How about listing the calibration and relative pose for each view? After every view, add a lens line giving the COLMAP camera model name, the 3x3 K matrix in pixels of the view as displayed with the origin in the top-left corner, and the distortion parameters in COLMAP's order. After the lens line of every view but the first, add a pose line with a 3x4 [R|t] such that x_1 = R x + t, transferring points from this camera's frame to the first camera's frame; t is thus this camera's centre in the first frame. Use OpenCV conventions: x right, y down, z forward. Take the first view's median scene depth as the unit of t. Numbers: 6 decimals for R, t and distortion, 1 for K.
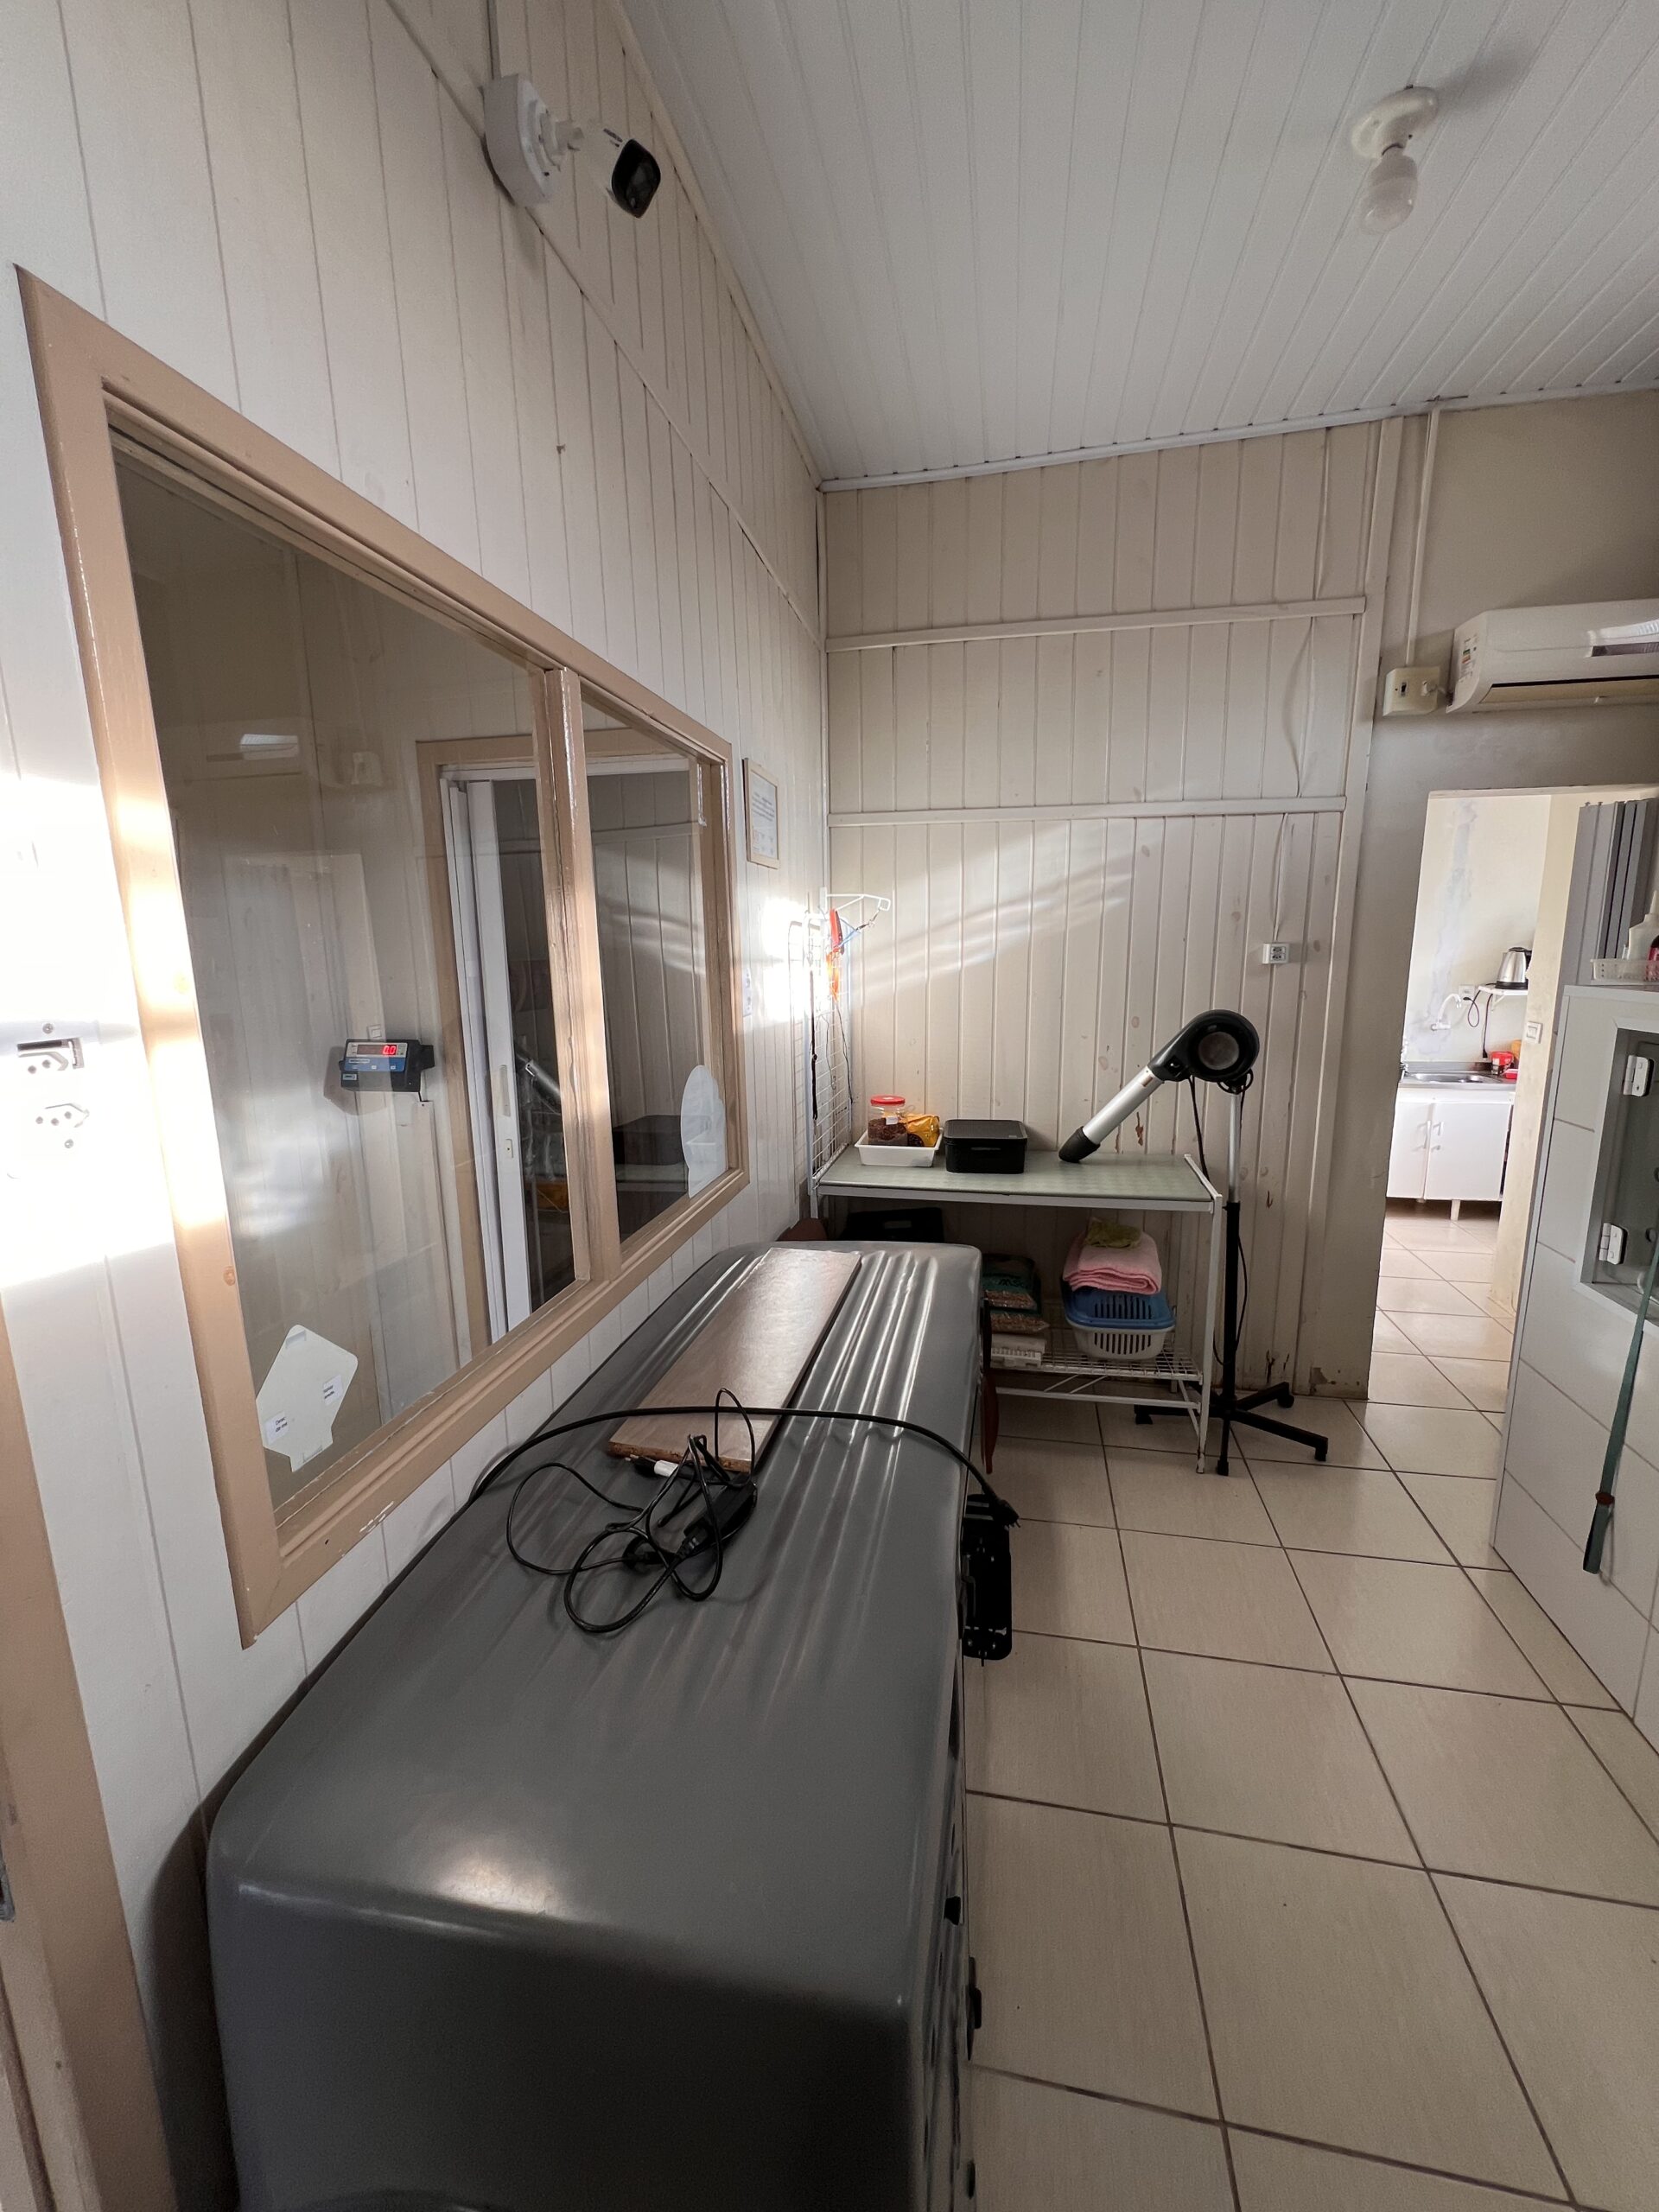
lens RADIAL K [[891.1, 0, 835.6], [0, 891.1, 1105.2], [0, 0, 1]] dist [0.000131, -0.000109]
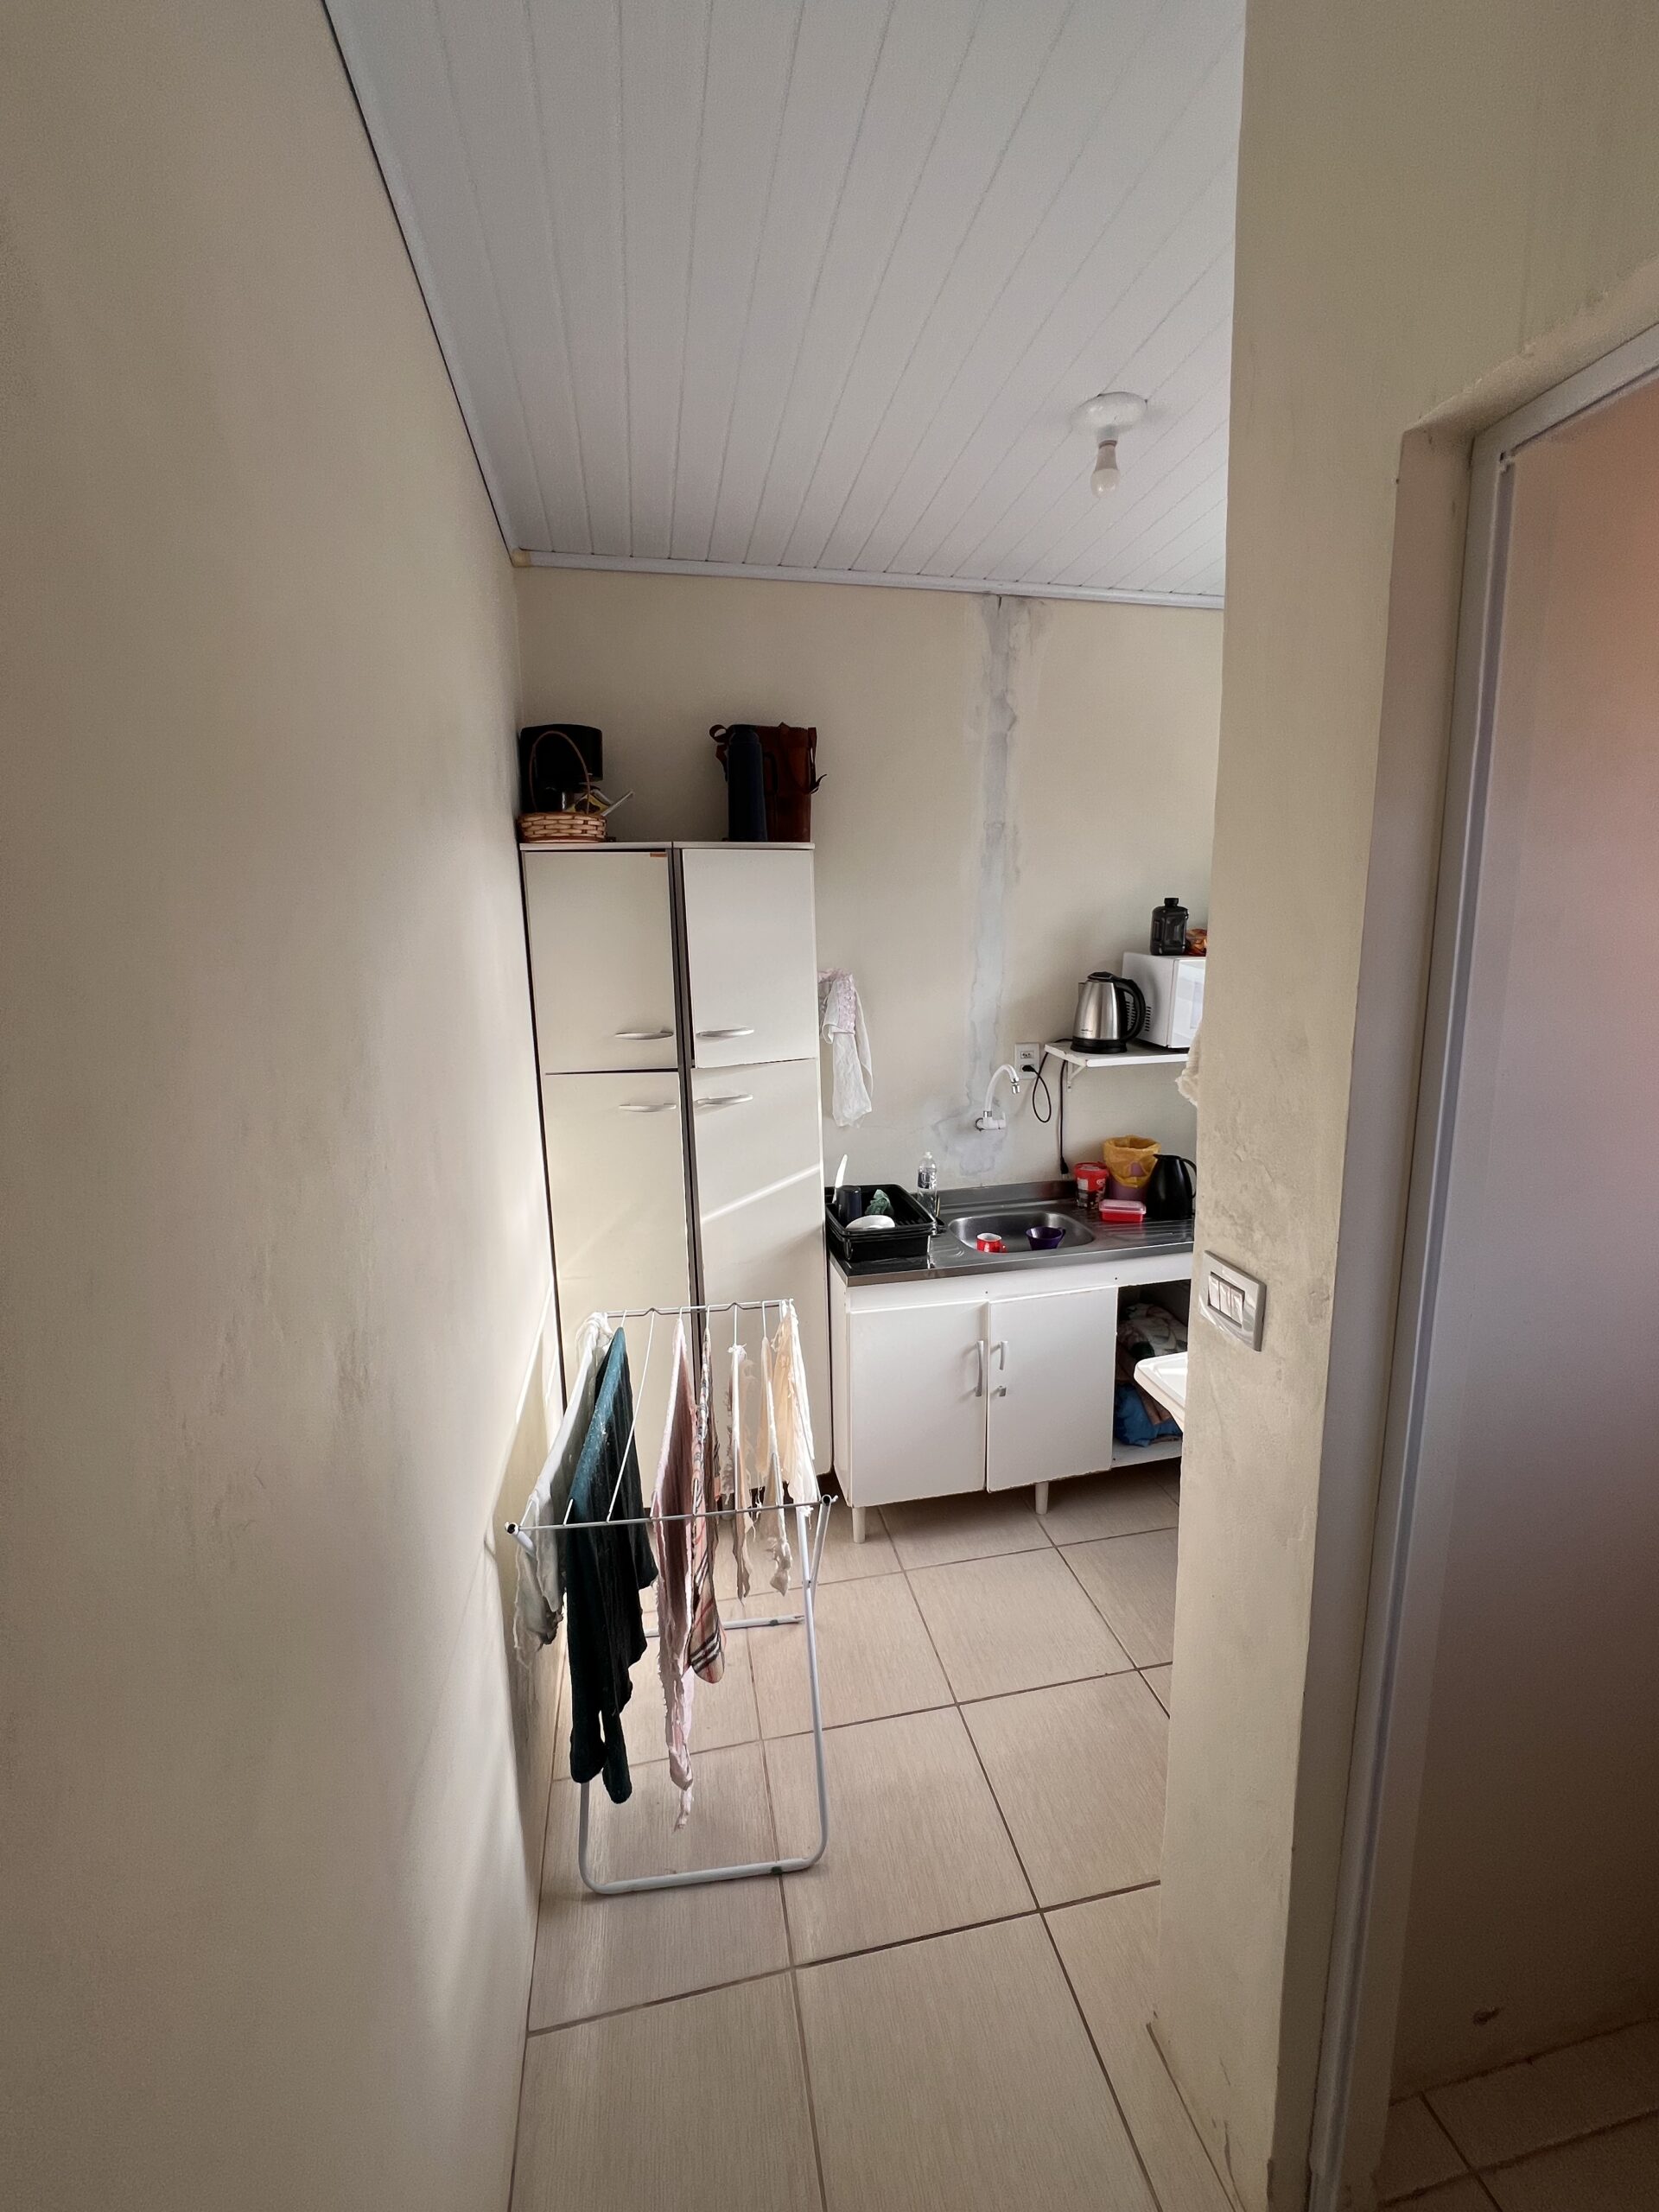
lens RADIAL K [[891.1, 0, 834.8], [0, 891.1, 1118.9], [0, 0, 1]] dist [0.000131, -0.000109]
pose [[0.925798, -0.073089, 0.370887, 0.709064], [0.079072, 0.996868, -0.000930, -0.174085], [-0.369657, 0.030188, 0.928678, 0.969369]]
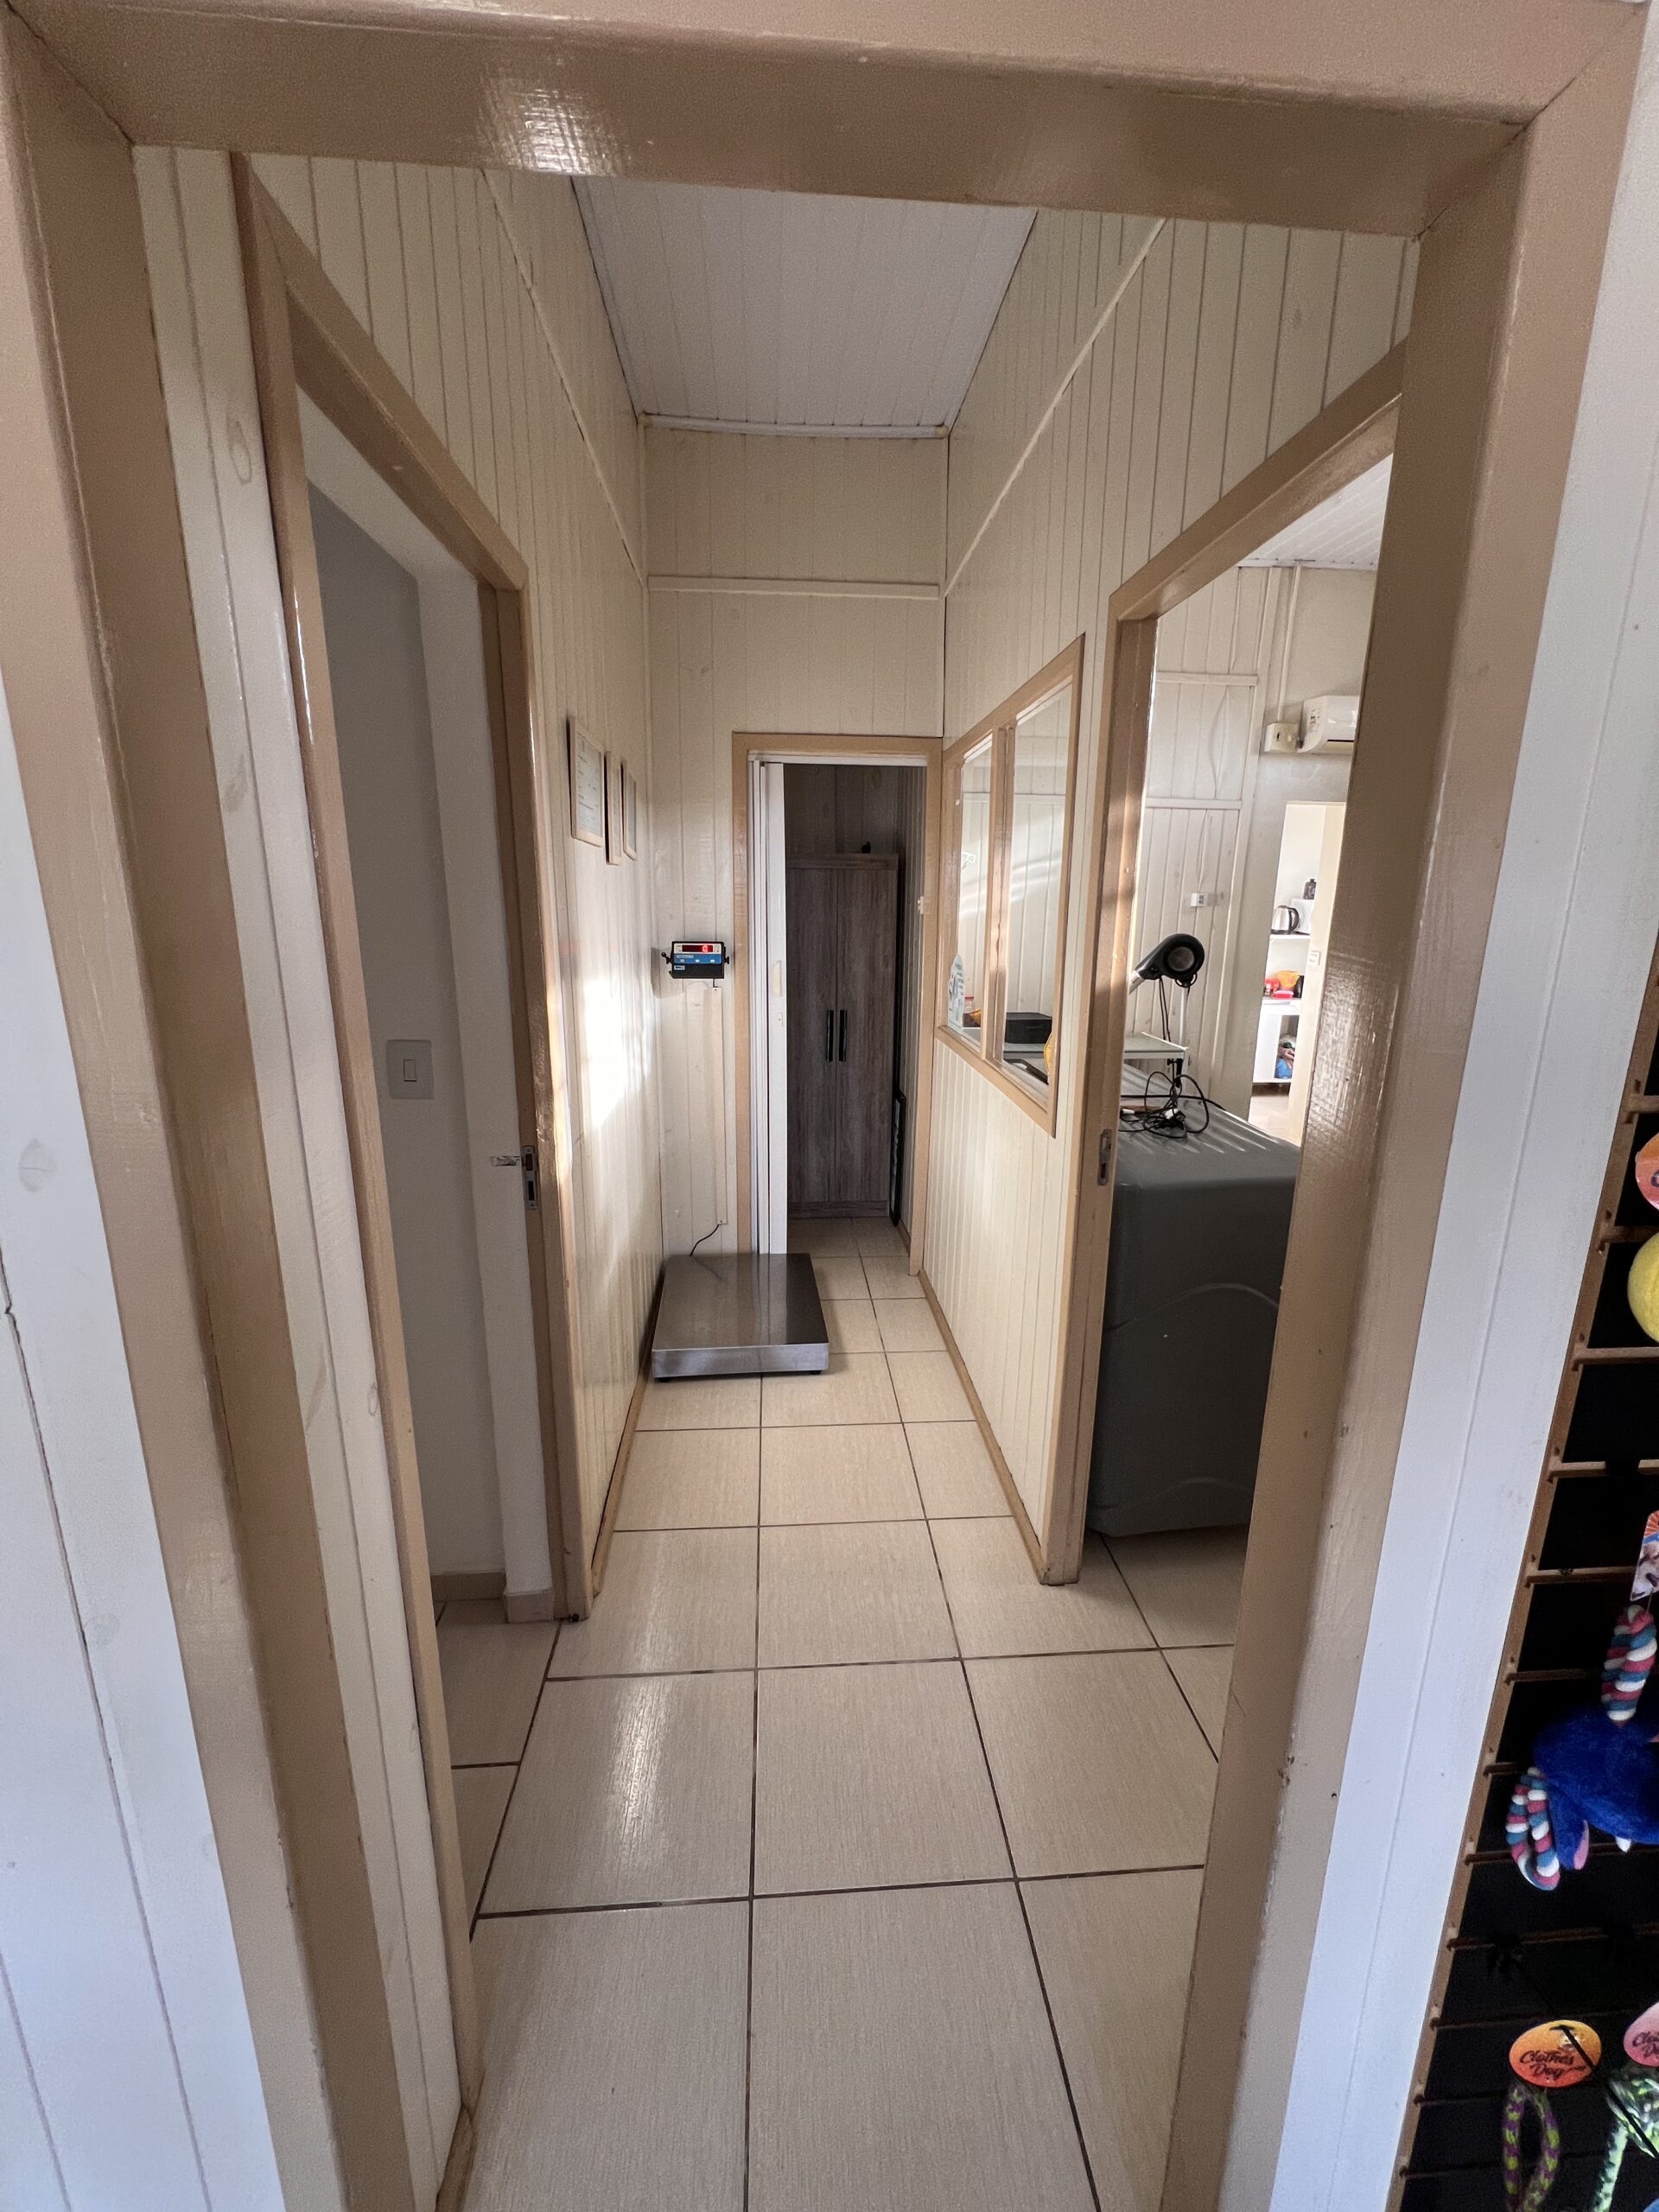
lens RADIAL K [[891.1, 0, 822.1], [0, 891.1, 1113.5], [0, 0, 1]] dist [0.000131, -0.000109]
pose [[0.964362, -0.039285, 0.261655, -0.601266], [0.026249, 0.998242, 0.053132, 0.110107], [-0.263282, -0.044370, 0.963698, -0.371002]]
